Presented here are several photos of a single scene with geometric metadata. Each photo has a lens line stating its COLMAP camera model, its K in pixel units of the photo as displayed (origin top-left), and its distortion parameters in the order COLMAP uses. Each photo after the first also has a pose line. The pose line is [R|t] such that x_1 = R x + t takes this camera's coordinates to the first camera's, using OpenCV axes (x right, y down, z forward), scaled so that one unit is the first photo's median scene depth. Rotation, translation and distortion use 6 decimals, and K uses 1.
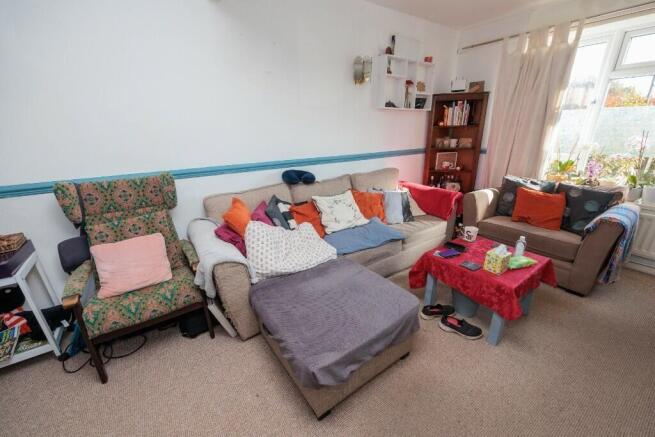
lens RADIAL K [[272.8, 0, 337.5], [0, 272.8, 223.2], [0, 0, 1]] dist [-0.001511, -0.000440]
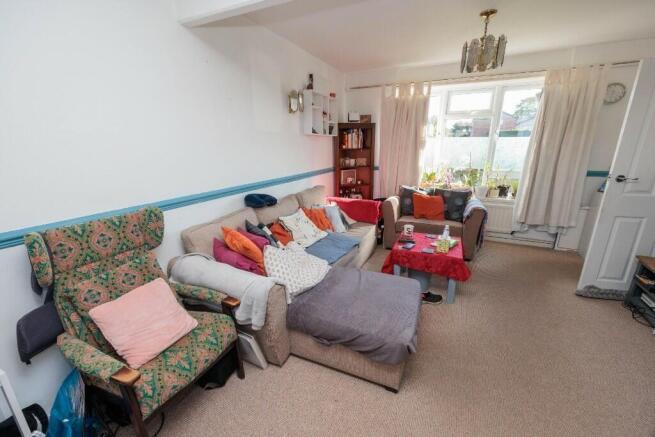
lens RADIAL K [[279.8, 0, 327.5], [0, 279.8, 218.5], [0, 0, 1]] dist [0.001808, 0.000062]
pose [[0.872493, -0.121017, 0.473404, -0.401512], [0.160403, 0.986090, -0.043550, -0.016588], [-0.461549, 0.113932, 0.879768, -0.016590]]
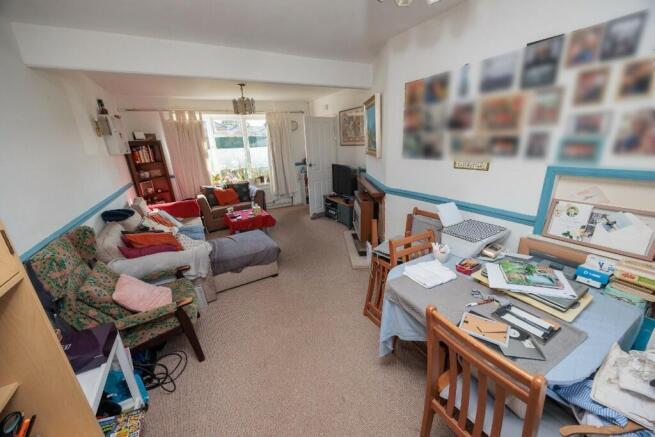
lens RADIAL K [[242.2, 0, 327.5], [0, 242.2, 218.5], [0, 0, 1]] dist [-0.001185, -0.000059]
pose [[0.112041, -0.298800, 0.947716, -0.981660], [0.375779, 0.895638, 0.237955, -0.058584], [-0.919912, 0.329471, 0.212631, -0.045331]]
